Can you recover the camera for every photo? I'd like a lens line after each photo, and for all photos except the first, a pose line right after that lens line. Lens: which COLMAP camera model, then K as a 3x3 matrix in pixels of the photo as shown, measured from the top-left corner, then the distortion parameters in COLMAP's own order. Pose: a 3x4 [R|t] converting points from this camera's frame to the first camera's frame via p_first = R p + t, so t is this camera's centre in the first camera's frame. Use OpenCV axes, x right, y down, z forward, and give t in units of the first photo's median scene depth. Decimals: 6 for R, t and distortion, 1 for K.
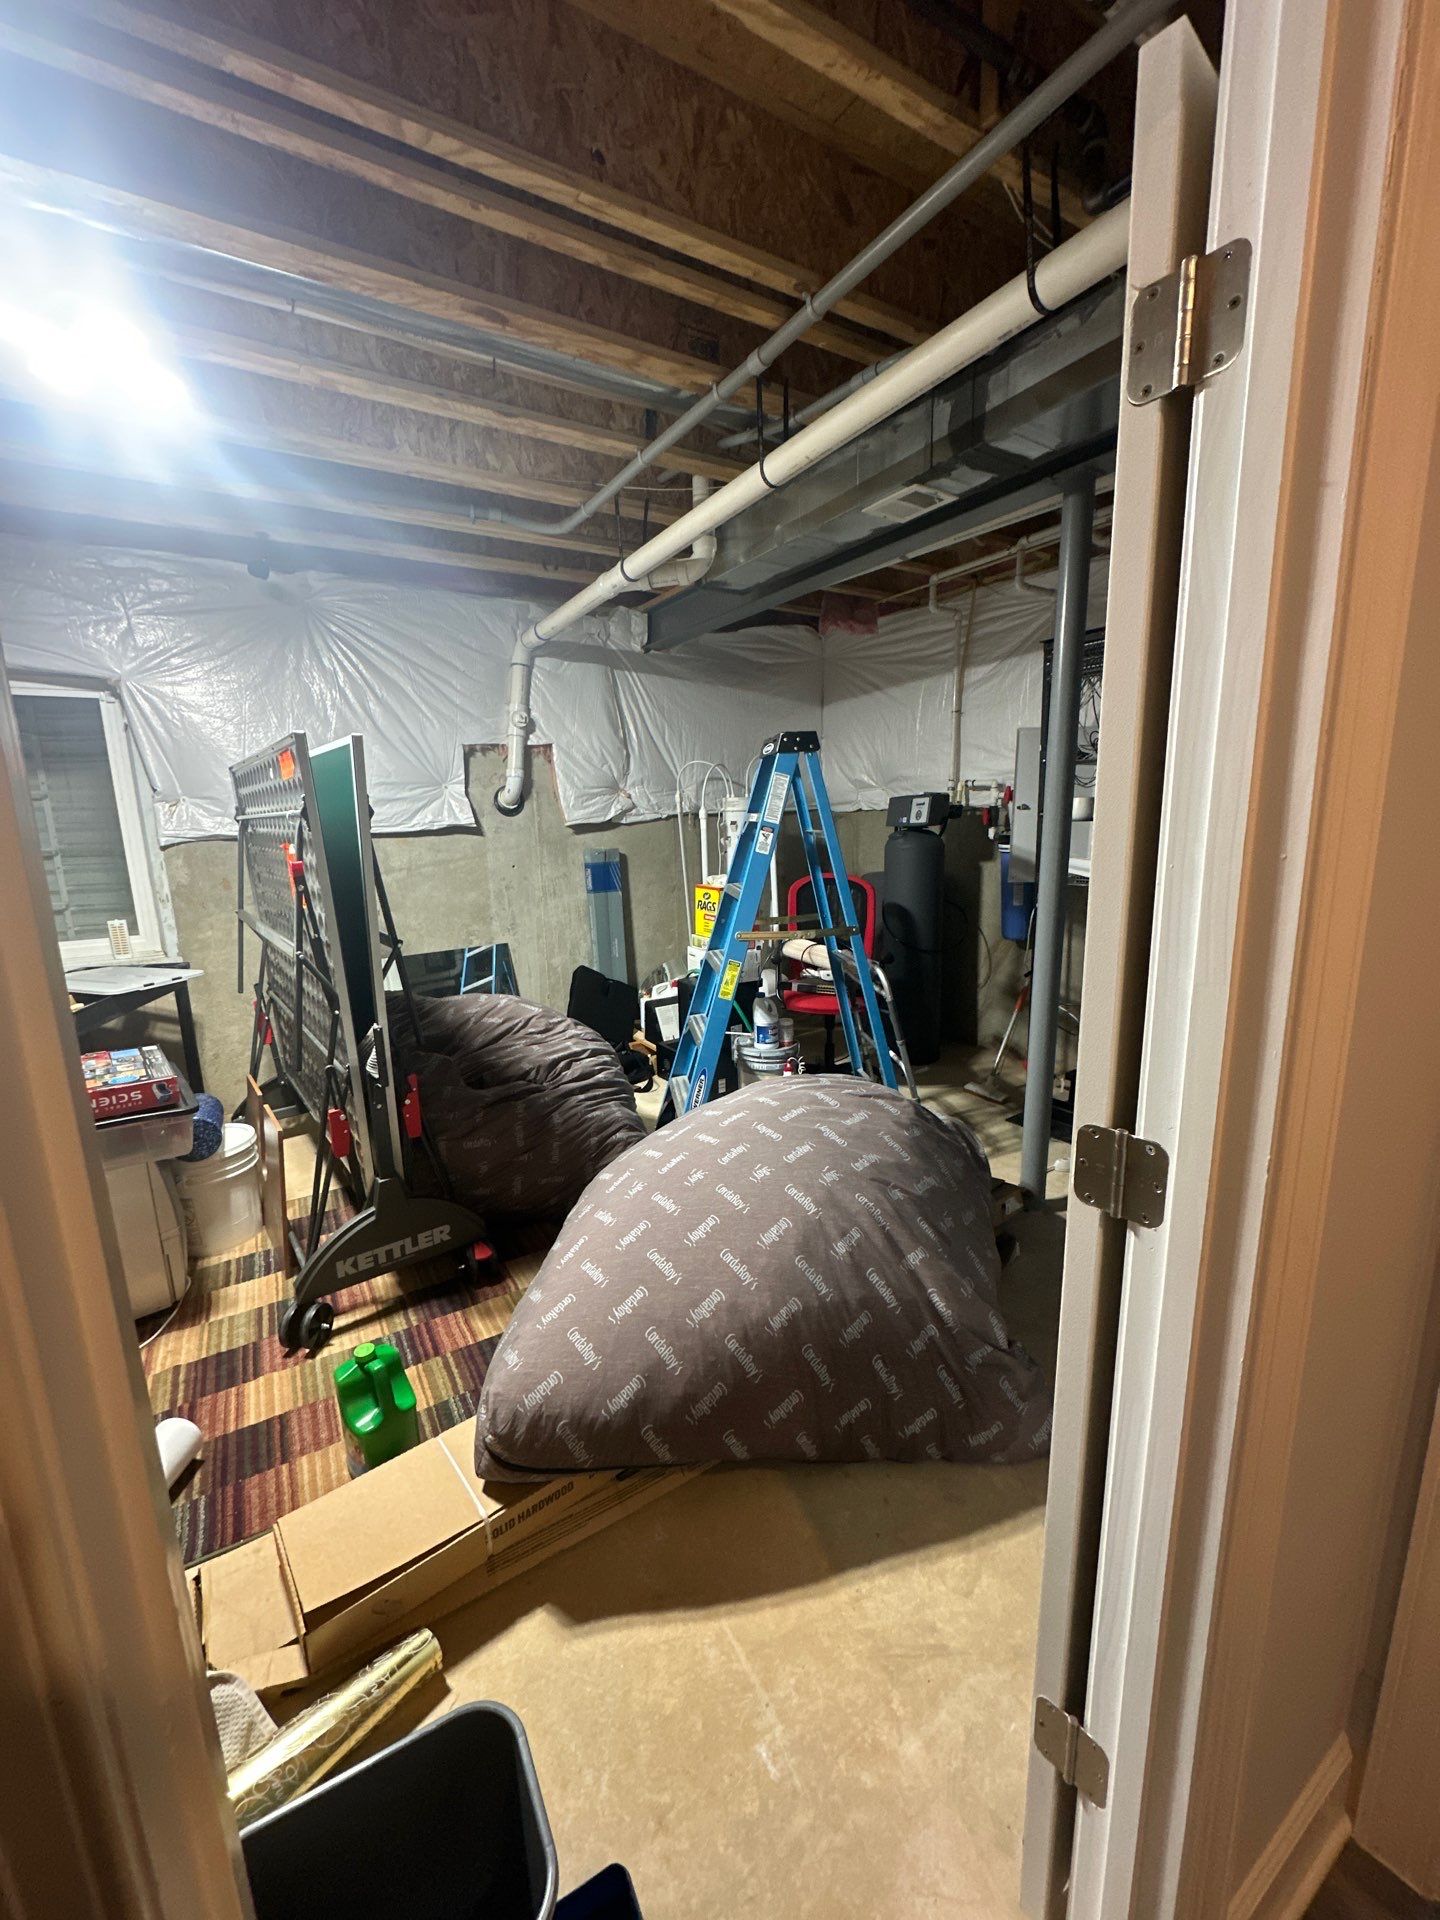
lens RADIAL K [[766.5, 0, 720.0], [0, 766.5, 960.0], [0, 0, 1]] dist [0.000822, -0.000003]
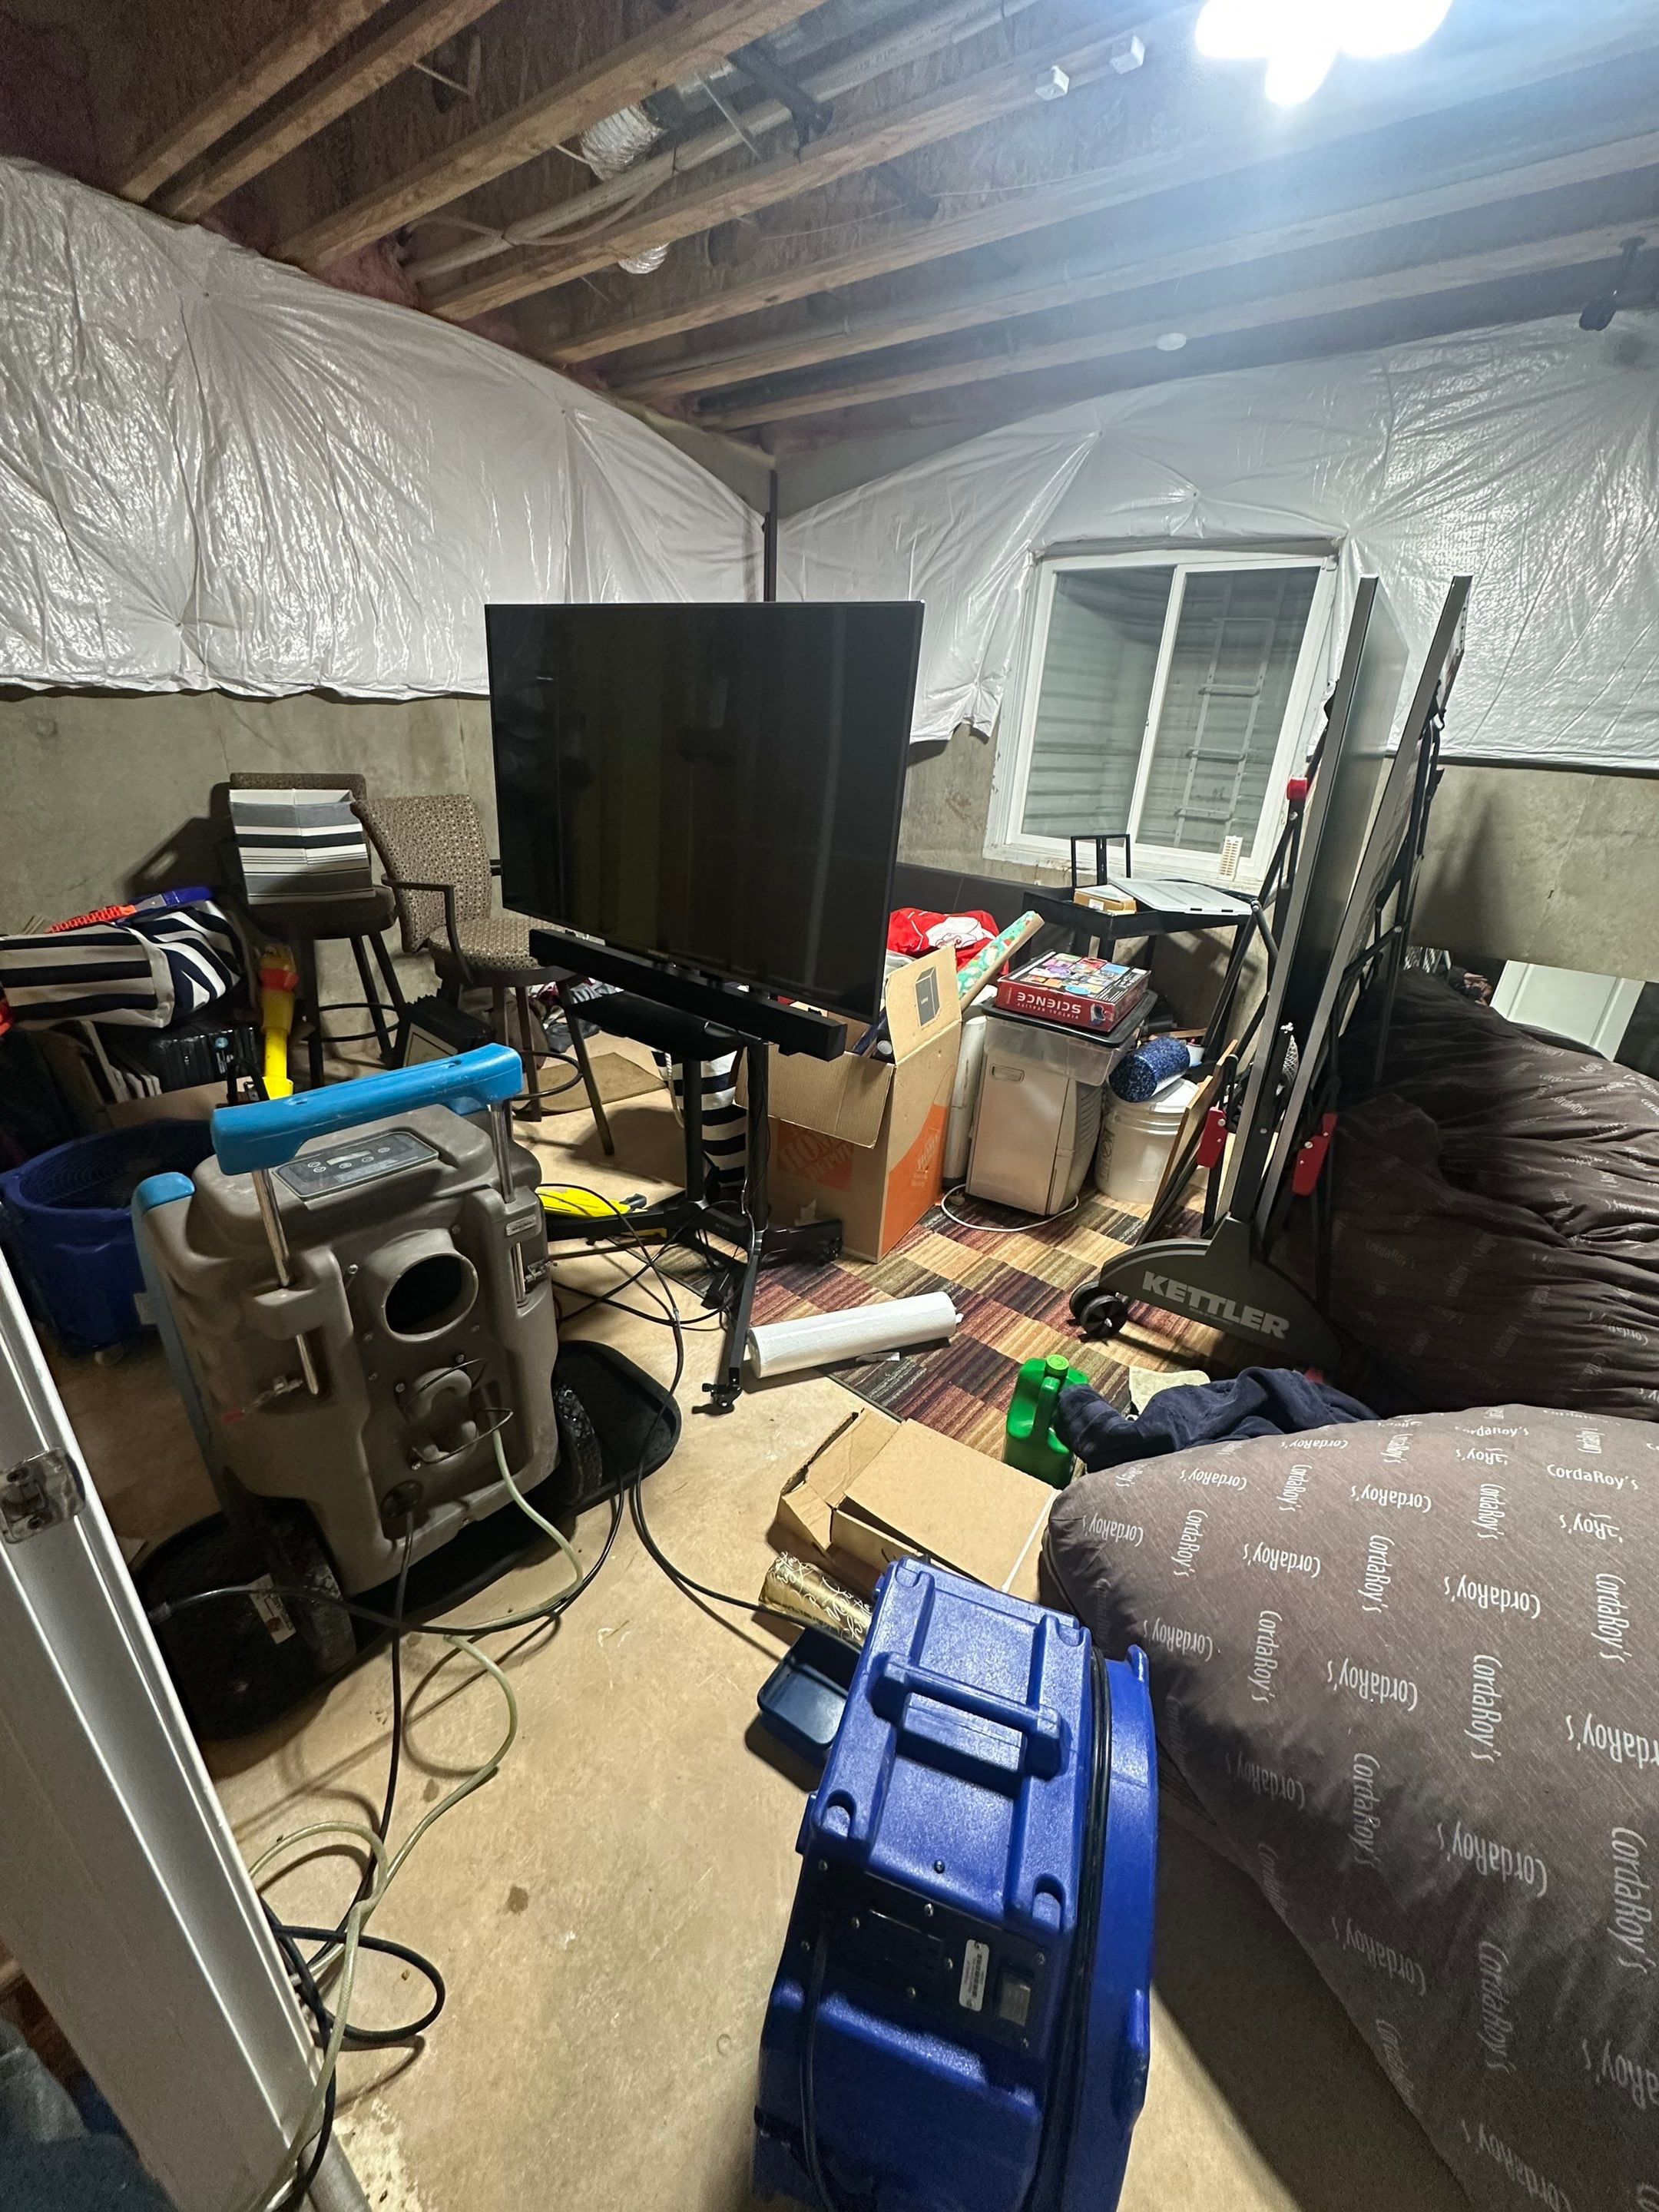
lens RADIAL K [[883.0, 0, 829.5], [0, 883.0, 1106.0], [0, 0, 1]] dist [0.000822, -0.000003]
pose [[0.319652, 0.423233, -0.847760, 0.091263], [-0.239531, 0.901734, 0.359863, -0.025957], [0.916759, 0.088034, 0.389618, 0.178187]]
